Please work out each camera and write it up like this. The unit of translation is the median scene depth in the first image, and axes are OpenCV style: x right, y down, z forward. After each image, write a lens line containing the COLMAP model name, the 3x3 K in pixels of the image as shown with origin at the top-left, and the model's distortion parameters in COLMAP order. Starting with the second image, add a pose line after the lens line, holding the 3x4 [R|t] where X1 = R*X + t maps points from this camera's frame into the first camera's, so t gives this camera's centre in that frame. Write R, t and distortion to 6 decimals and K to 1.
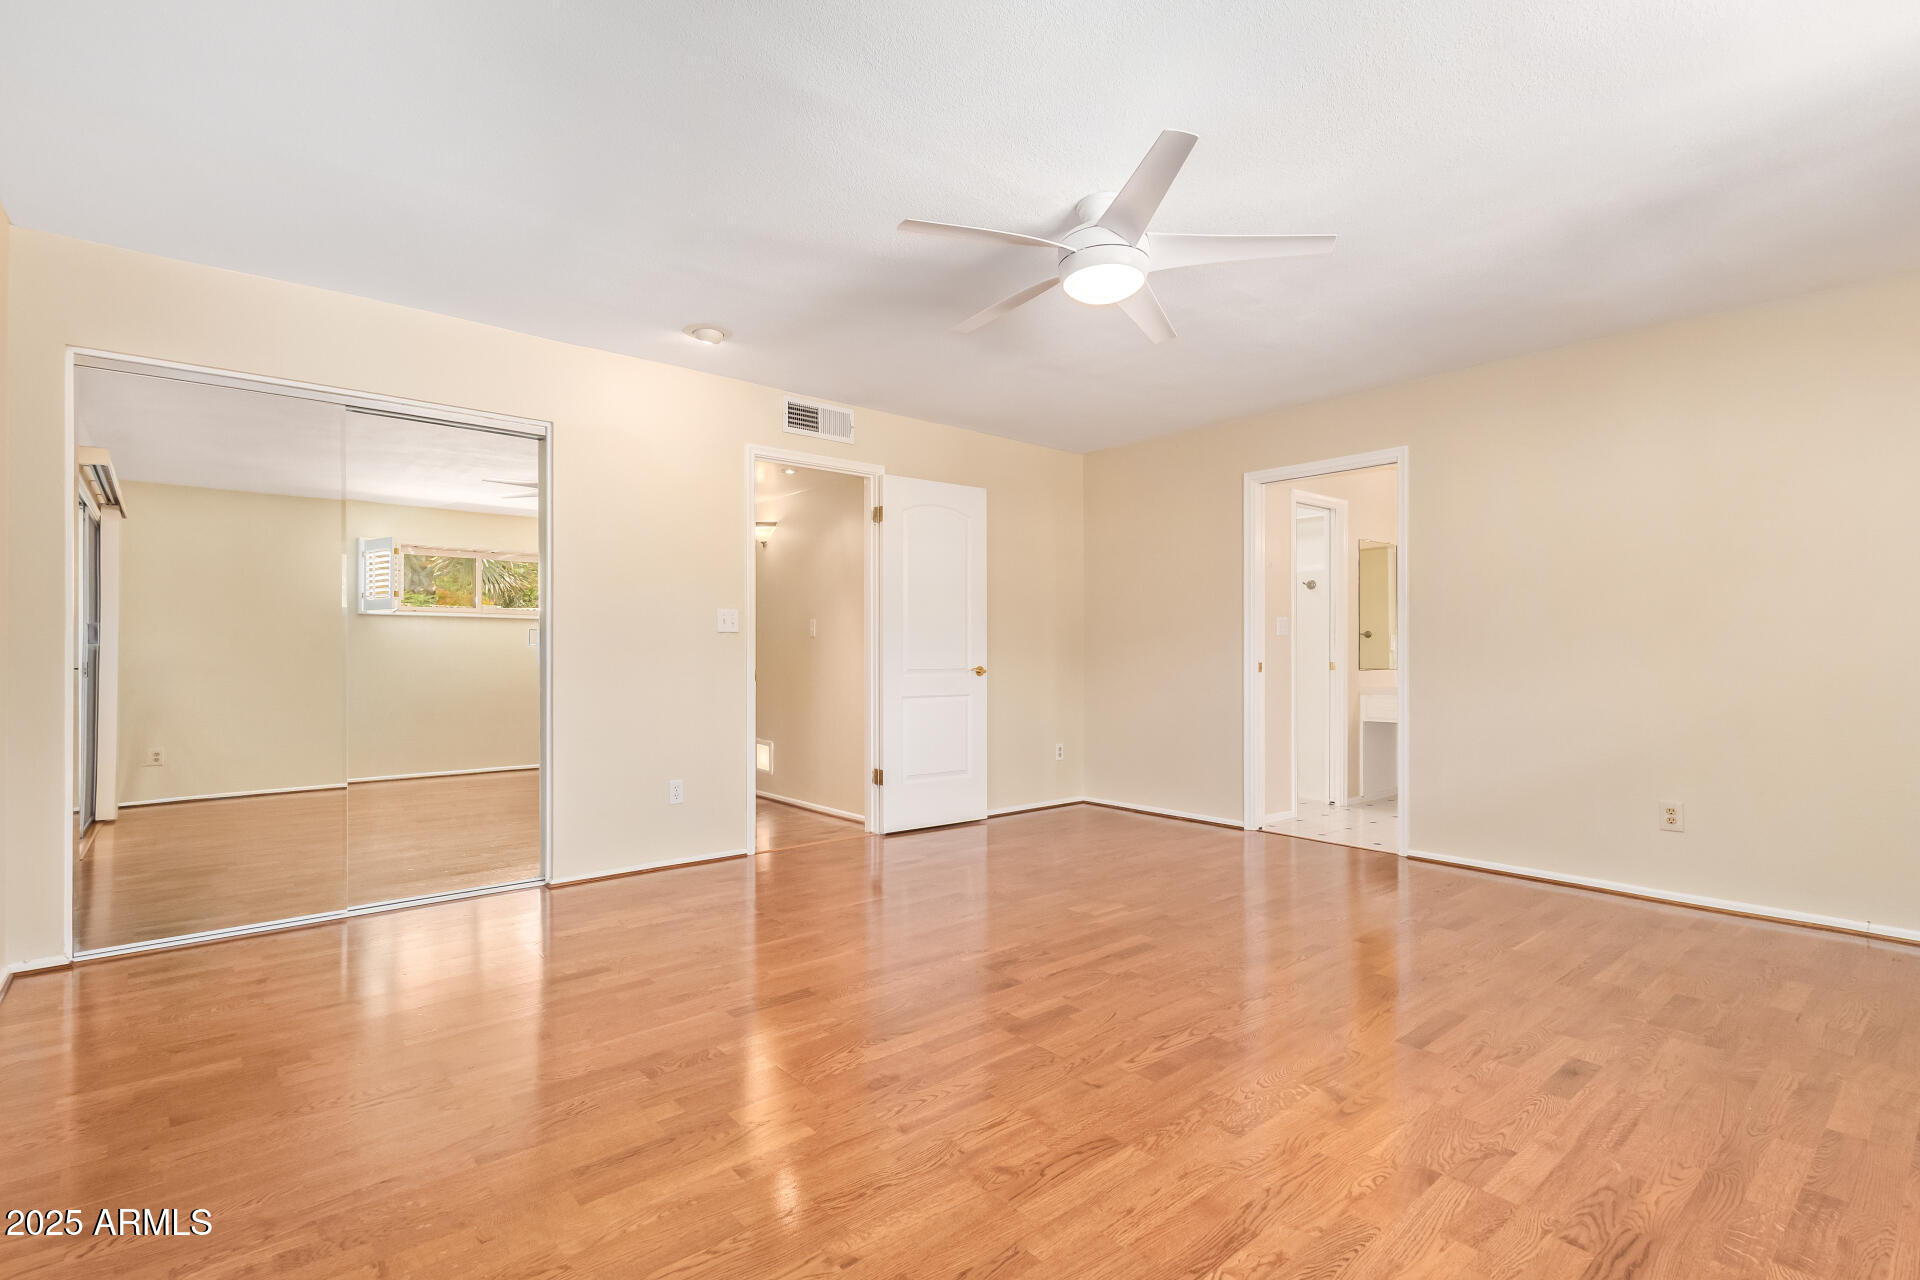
lens RADIAL K [[914.7, 0, 948.2], [0, 914.7, 636.1], [0, 0, 1]] dist [-0.003719, -0.001569]
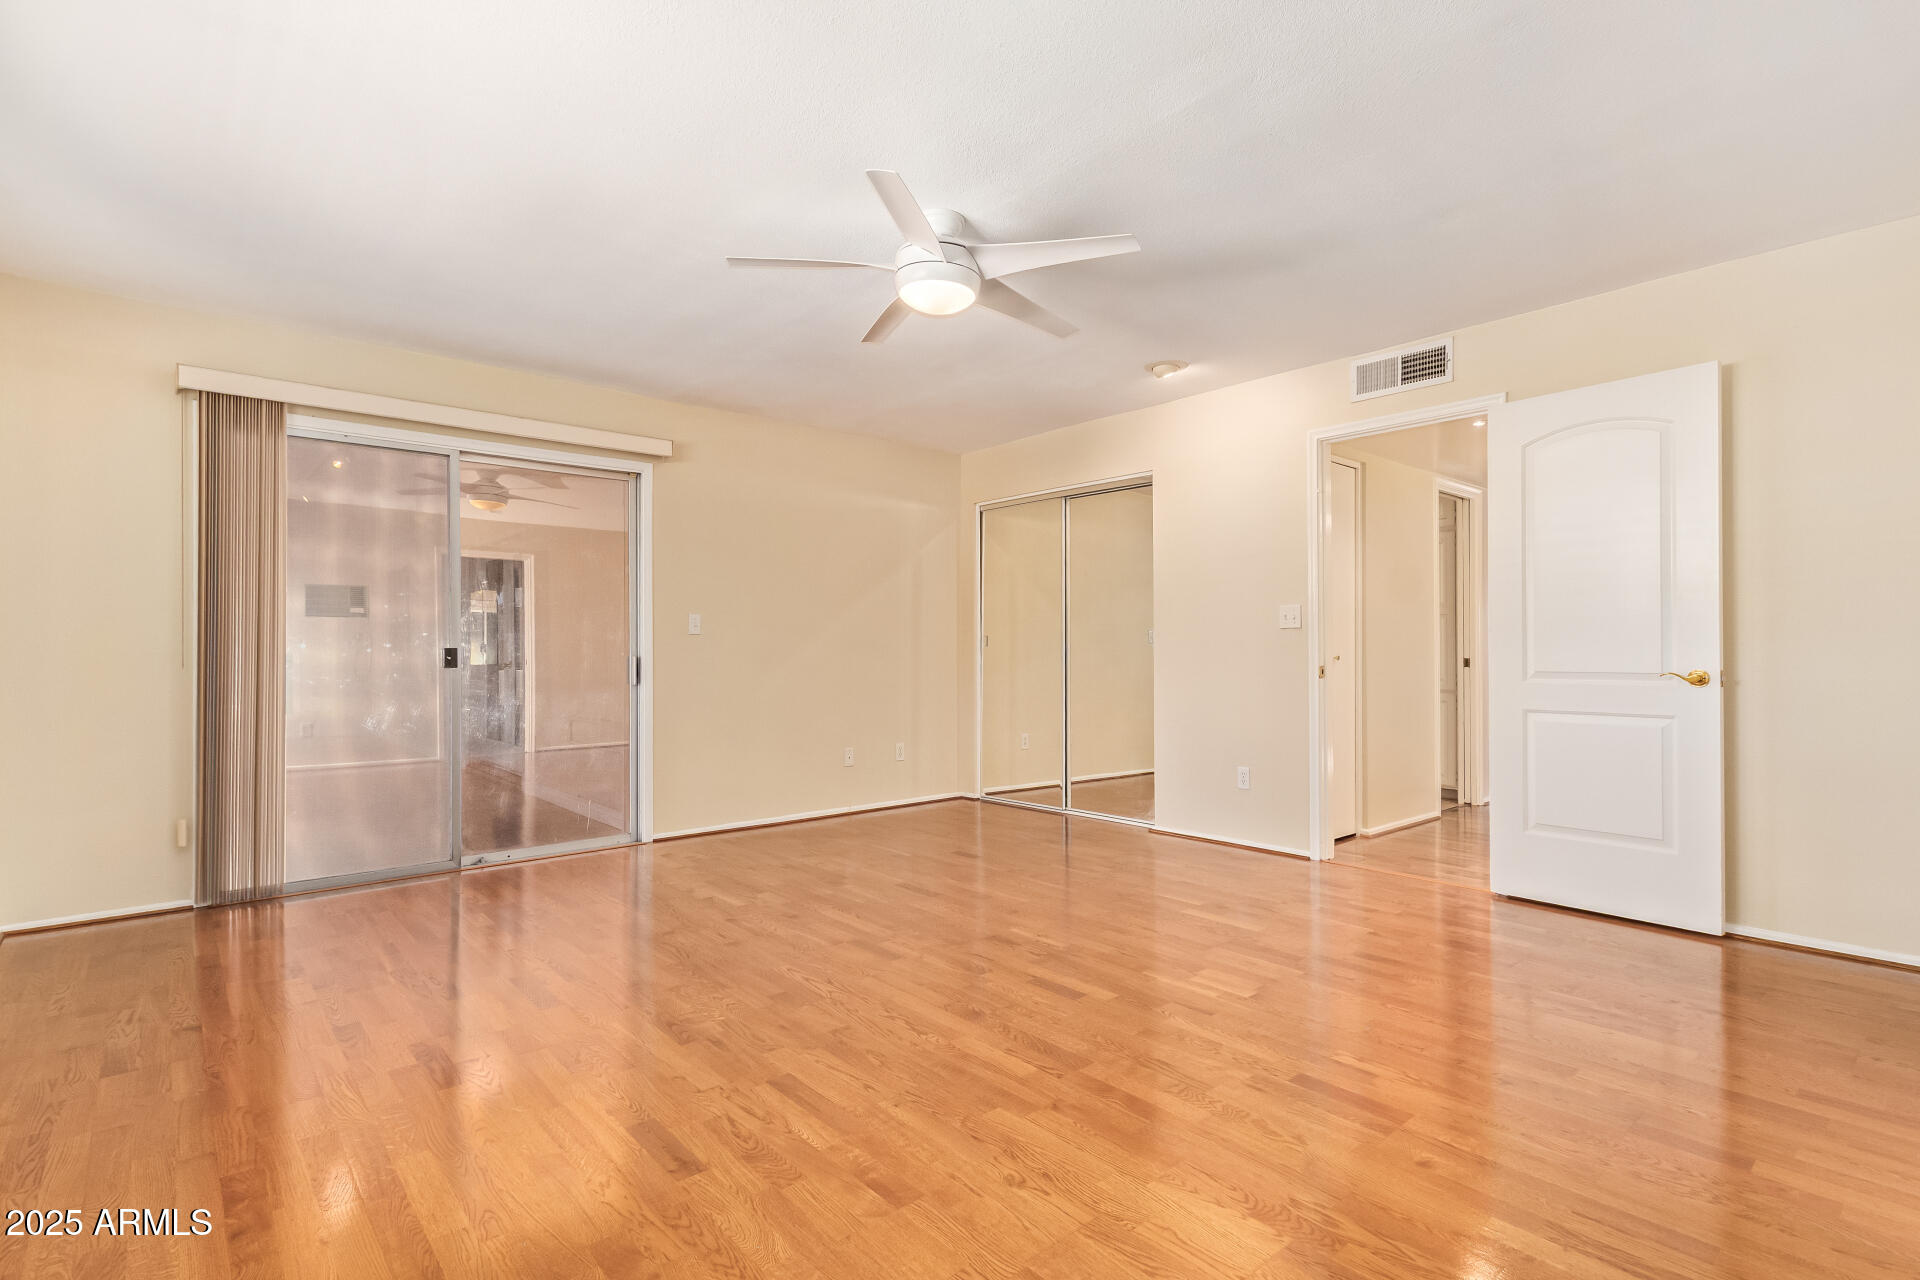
lens RADIAL K [[914.7, 0, 939.2], [0, 914.7, 646.7], [0, 0, 1]] dist [-0.003719, -0.001569]
pose [[-0.001057, -0.005688, -0.999983, 1.132369], [0.015760, 0.999860, -0.005704, 0.020842], [0.999875, -0.015766, -0.000968, 0.934139]]
